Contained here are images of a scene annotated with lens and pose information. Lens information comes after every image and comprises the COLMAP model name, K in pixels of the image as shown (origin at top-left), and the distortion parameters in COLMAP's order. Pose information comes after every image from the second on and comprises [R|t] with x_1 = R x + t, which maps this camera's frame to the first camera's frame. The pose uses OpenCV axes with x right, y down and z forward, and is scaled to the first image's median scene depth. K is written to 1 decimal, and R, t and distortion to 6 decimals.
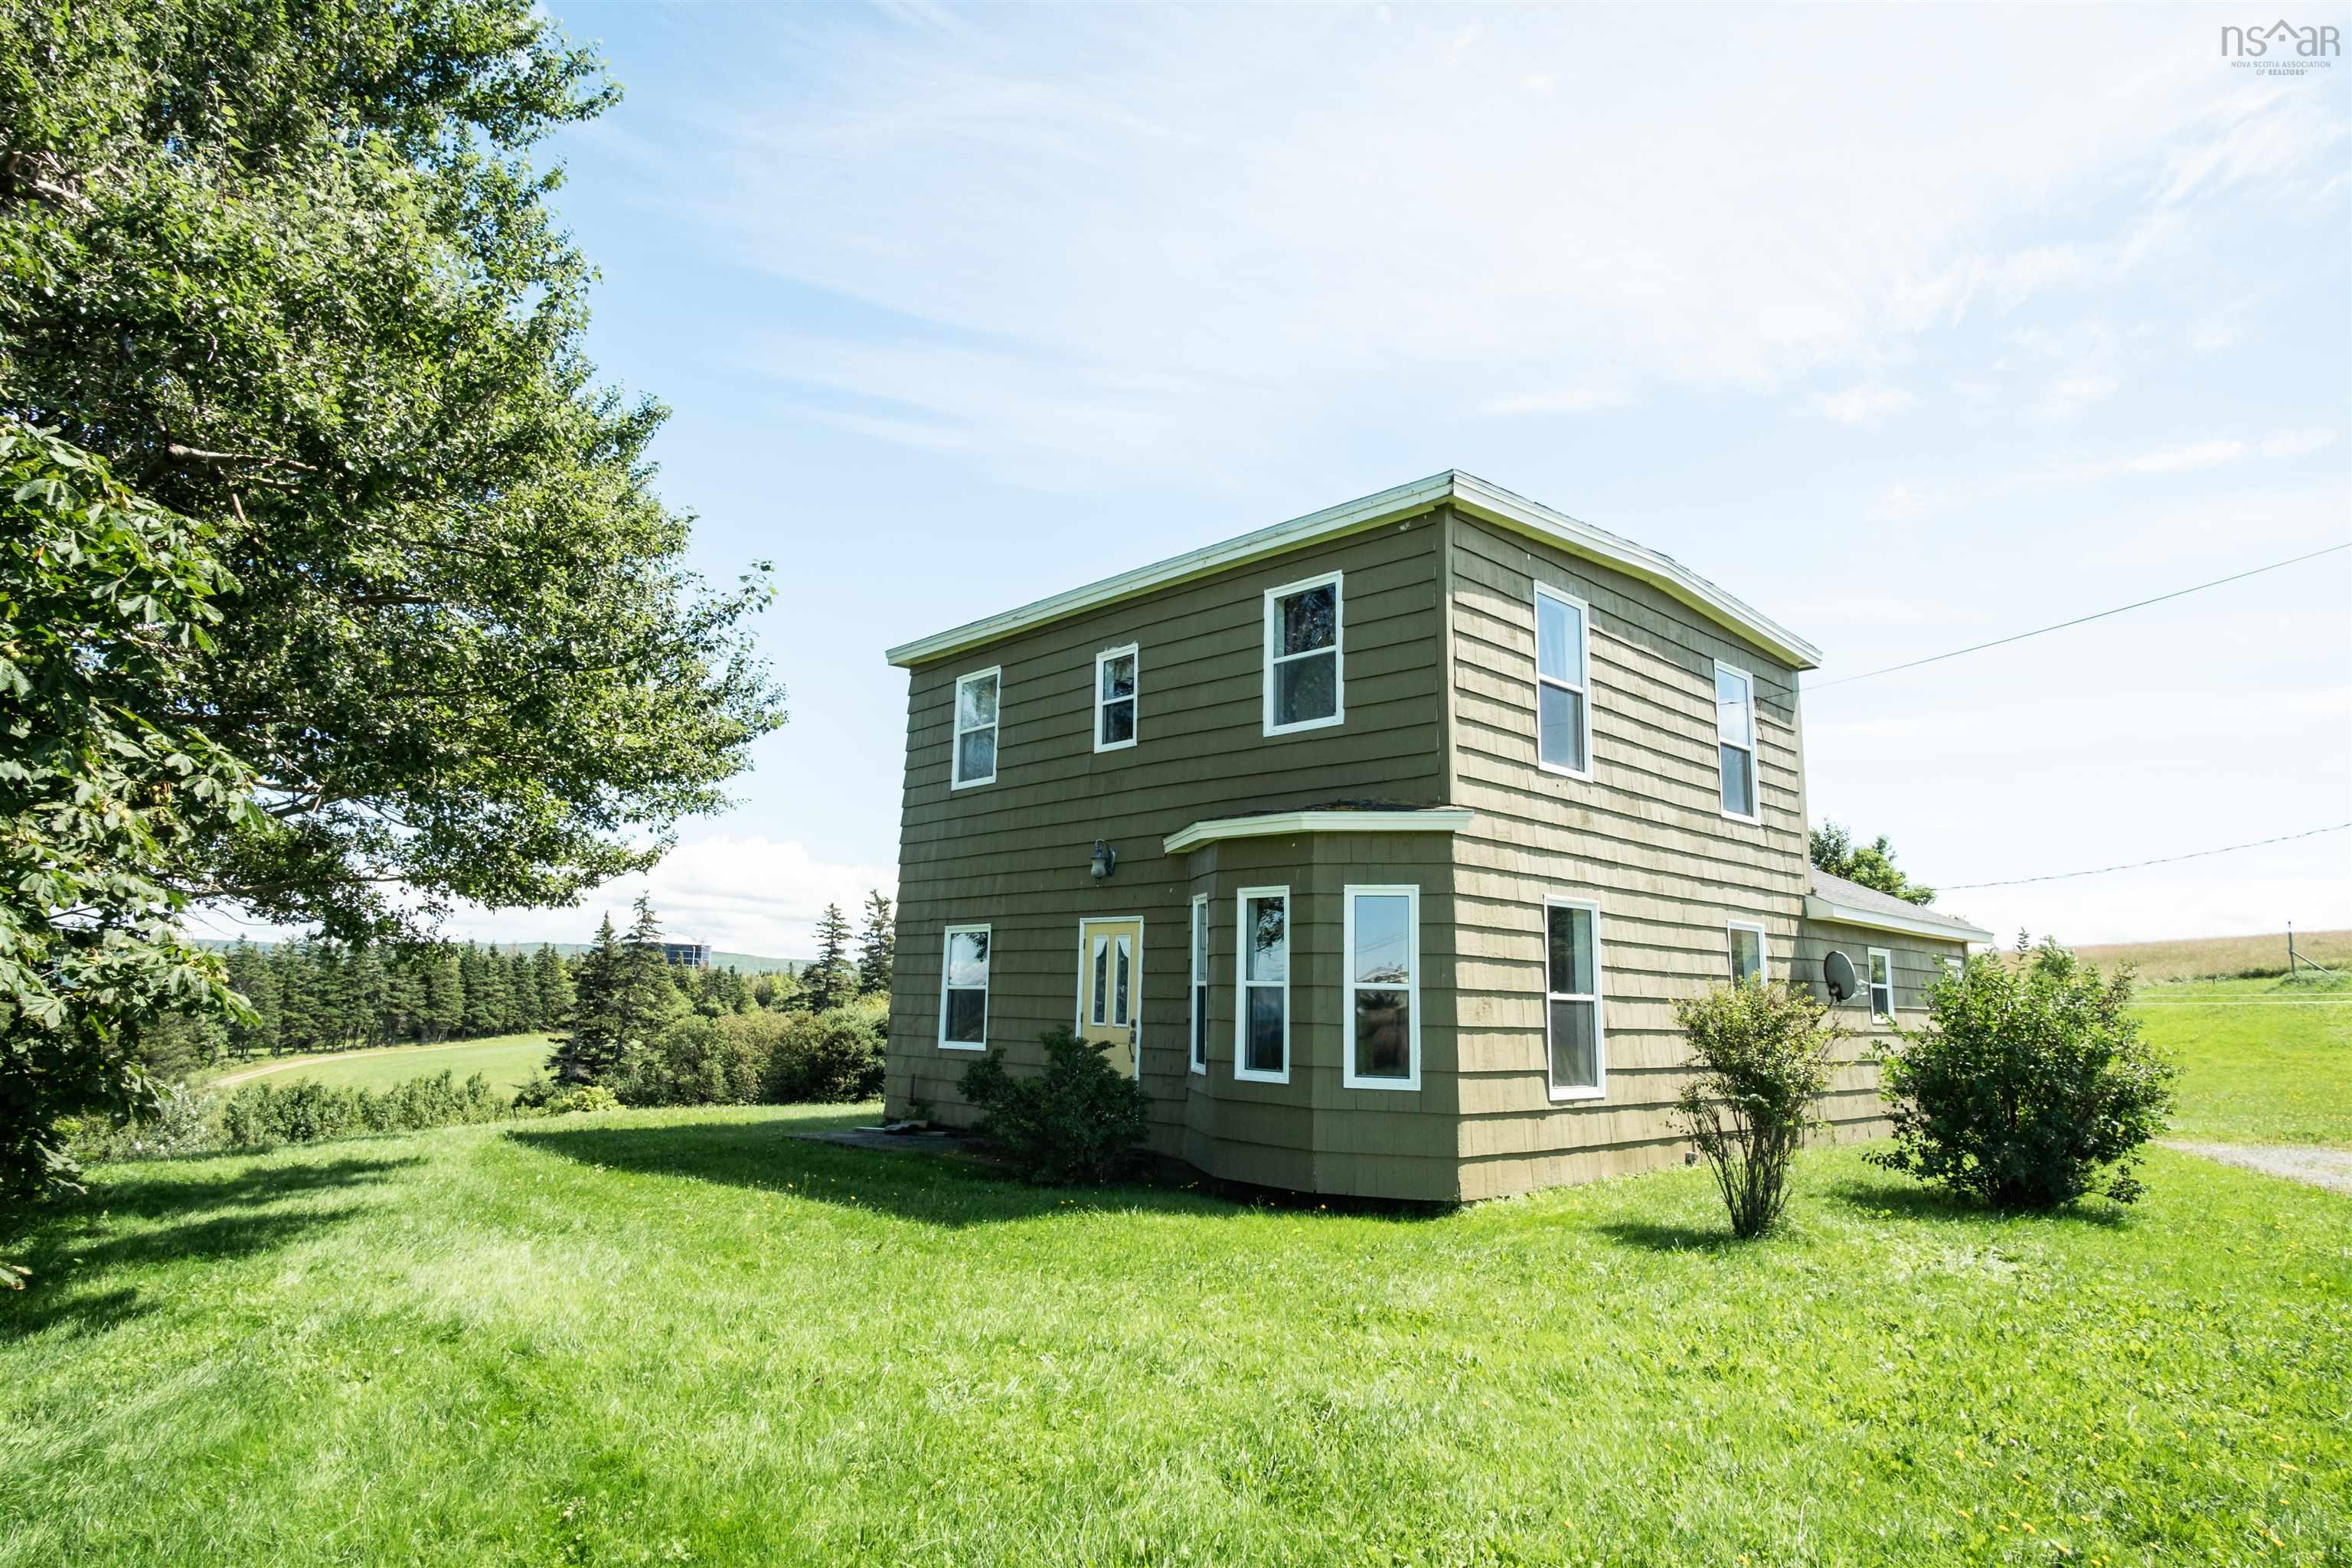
lens RADIAL K [[1277.5, 0, 1202.9], [0, 1277.5, 807.6], [0, 0, 1]] dist [0.052175, -0.000372]
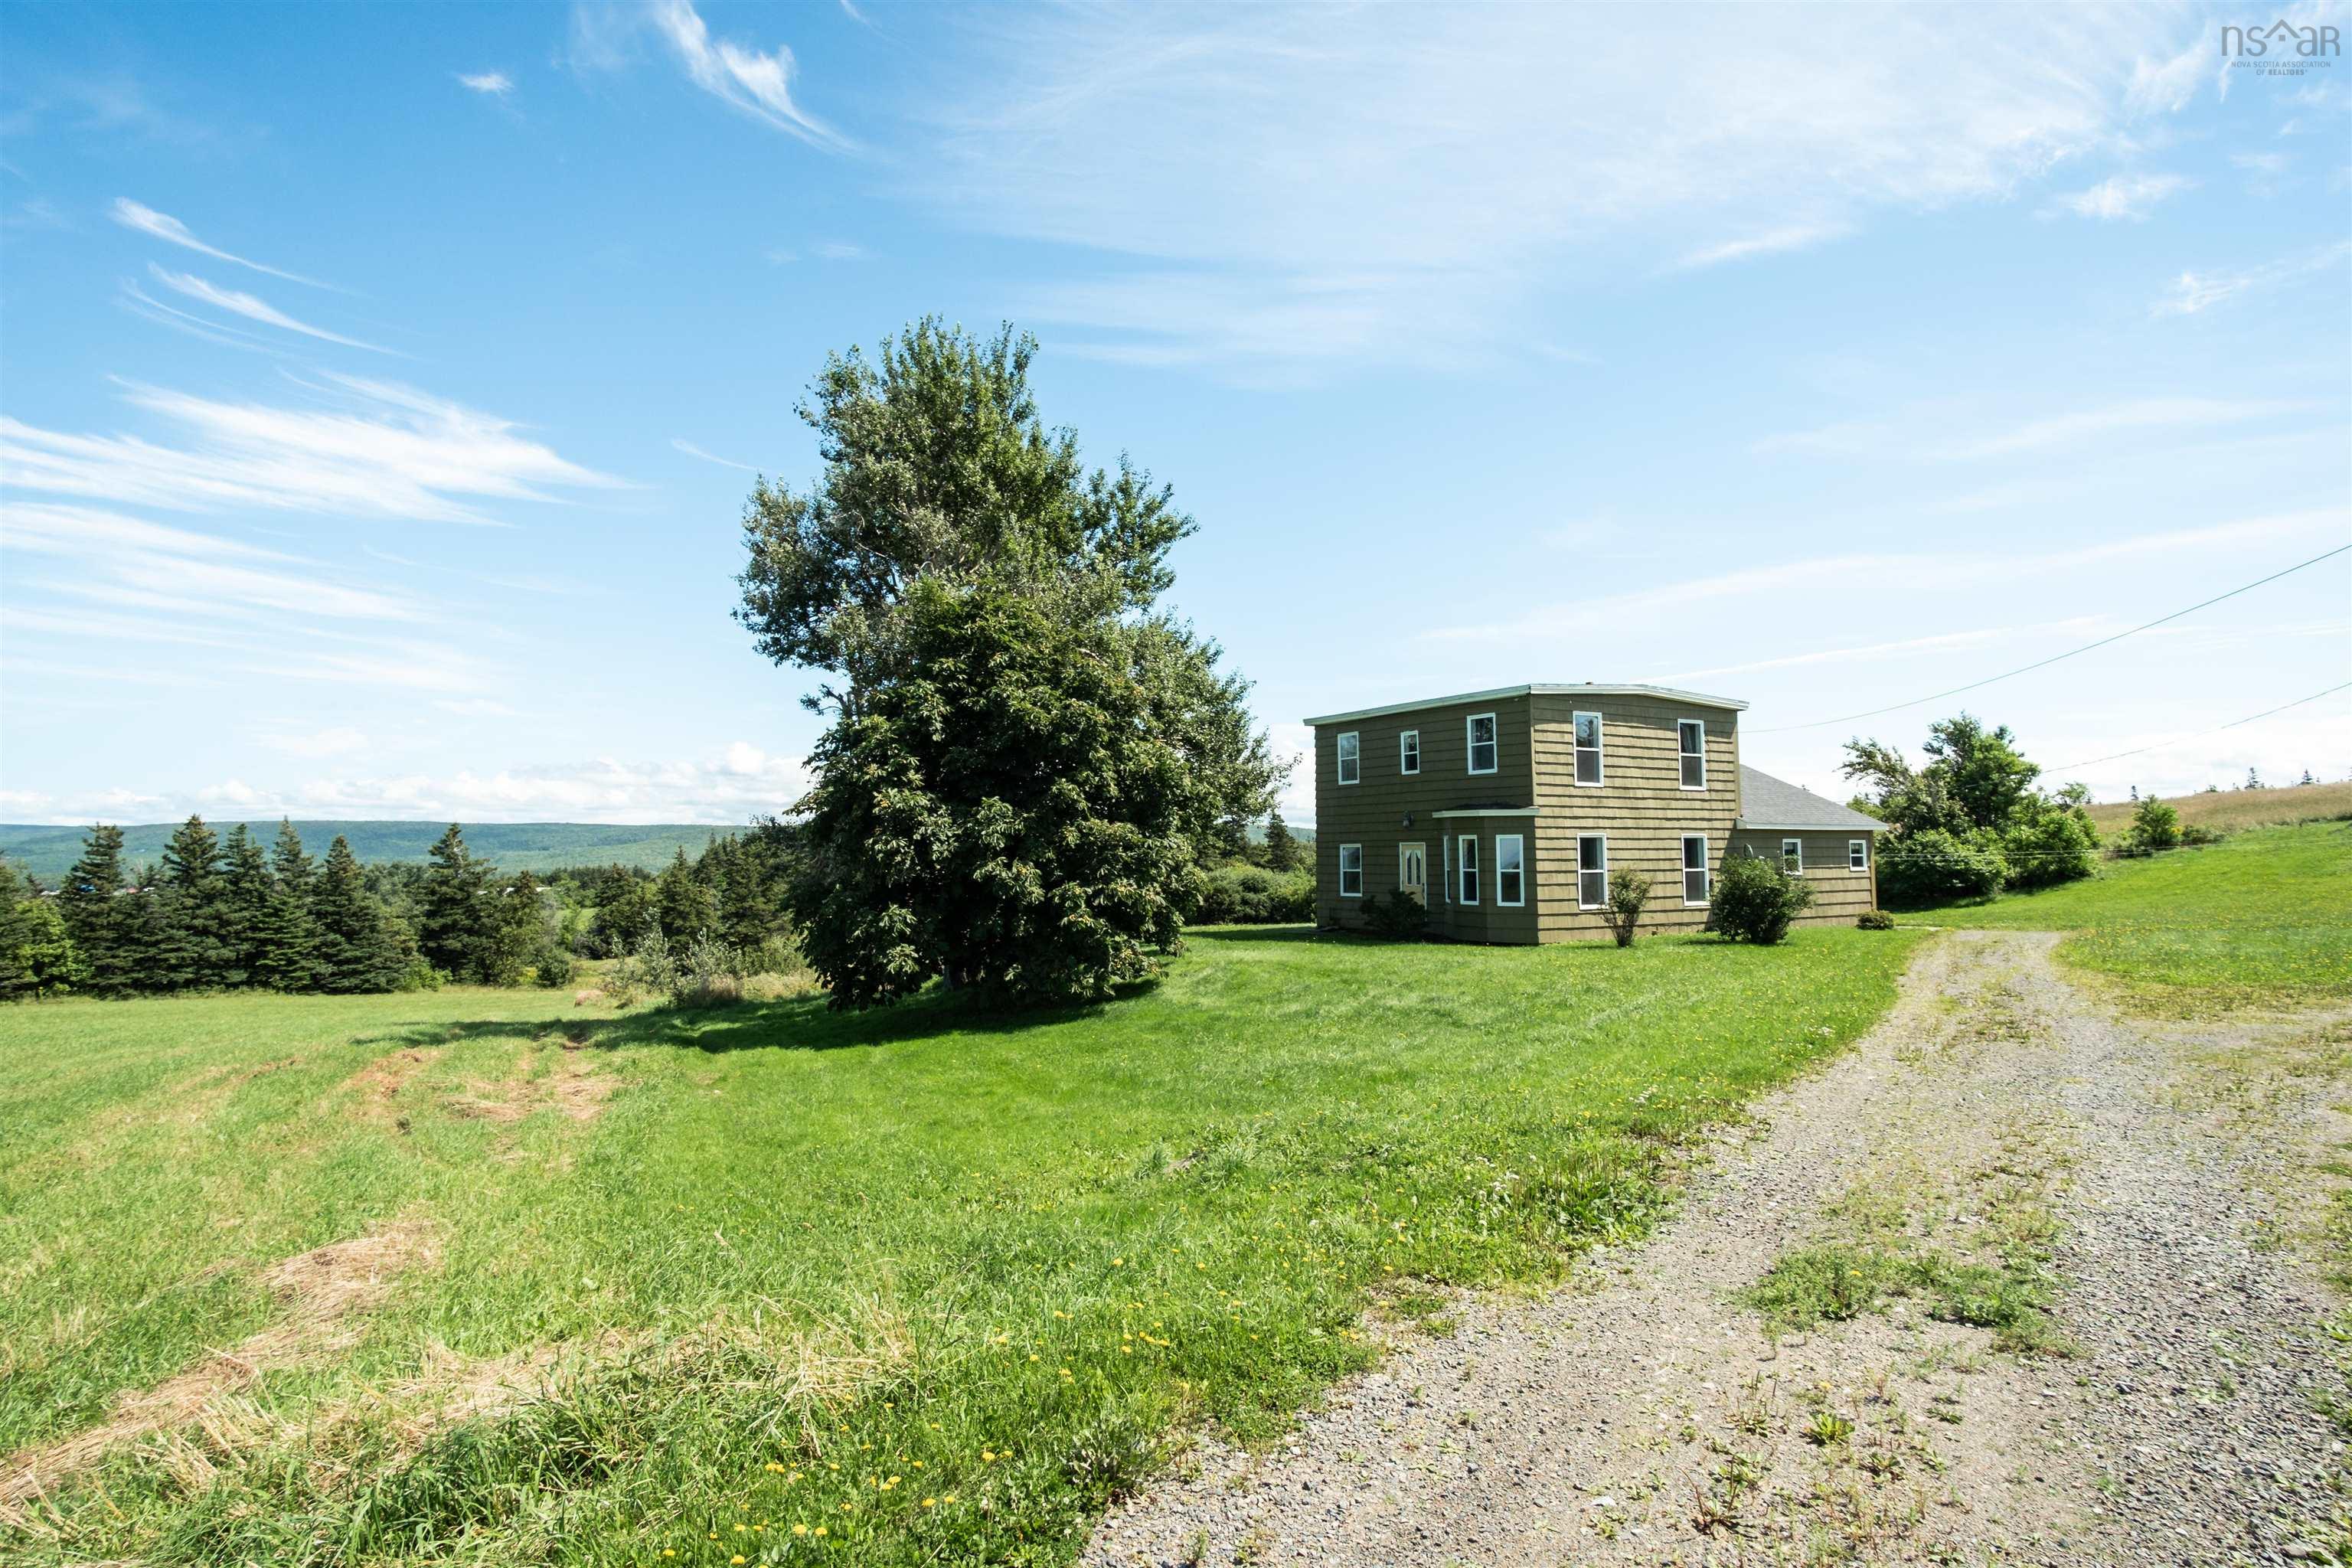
lens RADIAL K [[1277.5, 0, 1202.9], [0, 1277.5, 807.6], [0, 0, 1]] dist [0.052175, -0.000372]
pose [[0.971250, -0.036576, -0.235237, 0.136203], [0.062995, 0.992391, 0.105791, -0.305820], [0.229577, -0.117568, 0.966164, -1.682524]]
